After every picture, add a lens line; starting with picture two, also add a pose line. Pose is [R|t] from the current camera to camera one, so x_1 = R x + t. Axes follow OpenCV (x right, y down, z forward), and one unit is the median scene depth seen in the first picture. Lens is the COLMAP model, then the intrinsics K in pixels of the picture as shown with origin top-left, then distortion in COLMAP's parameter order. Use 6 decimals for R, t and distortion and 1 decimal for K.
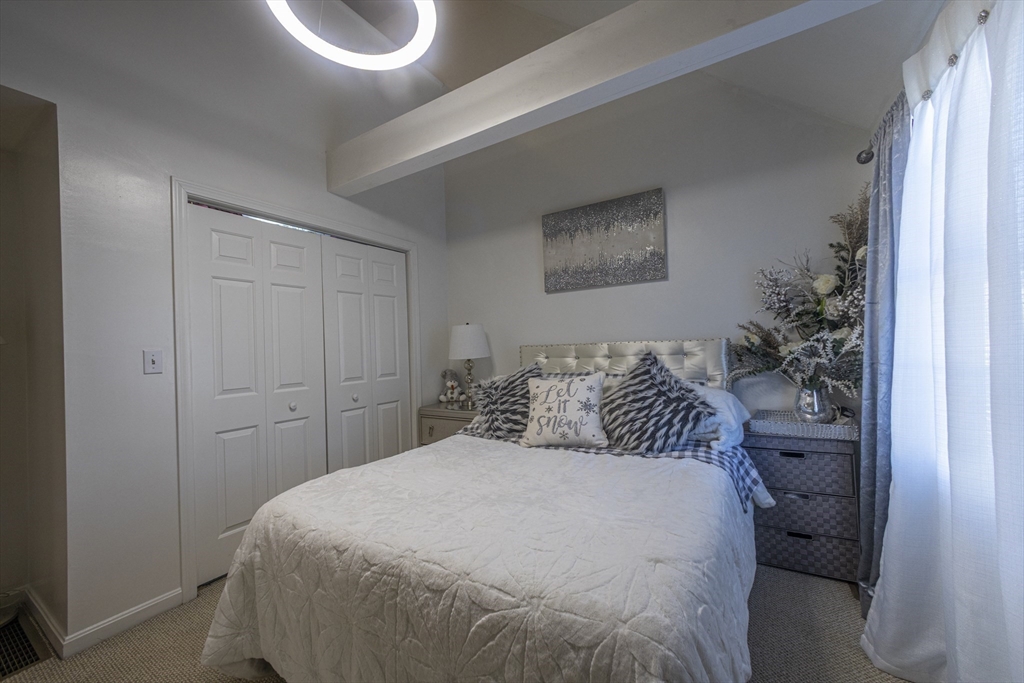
lens RADIAL K [[394.3, 0, 515.0], [0, 394.3, 343.3], [0, 0, 1]] dist [0.000970, -0.000001]
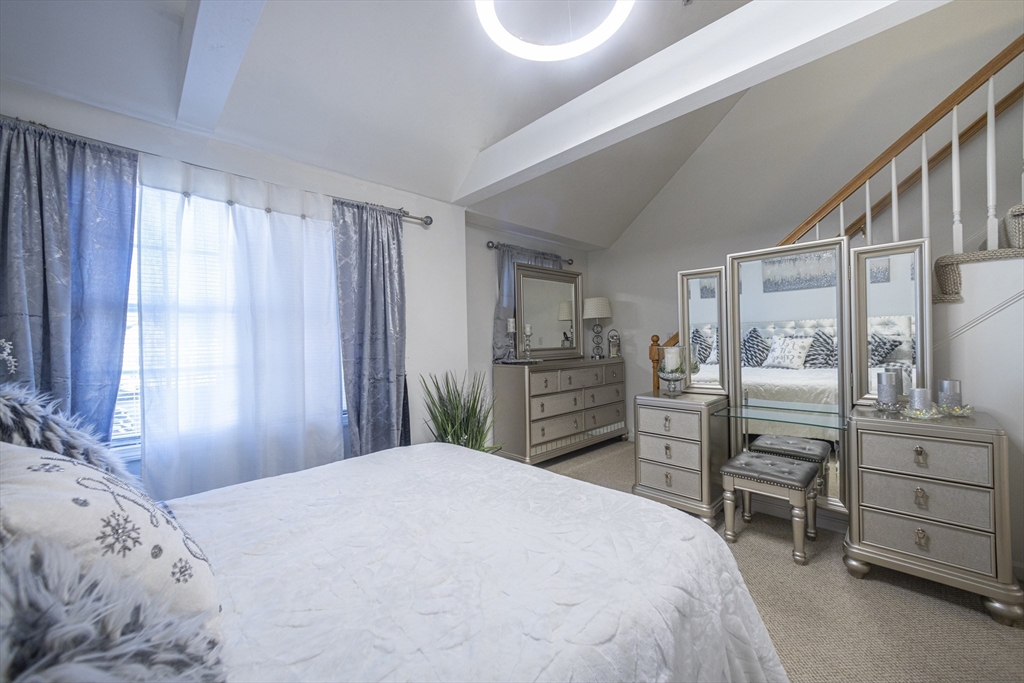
lens RADIAL K [[394.3, 0, 515.0], [0, 394.3, 343.3], [0, 0, 1]] dist [0.000970, -0.000001]
pose [[-0.970625, 0.049060, 0.235541, -0.473483], [0.047879, 0.998795, -0.010732, 0.033138], [-0.235784, 0.000860, -0.971805, 1.903004]]
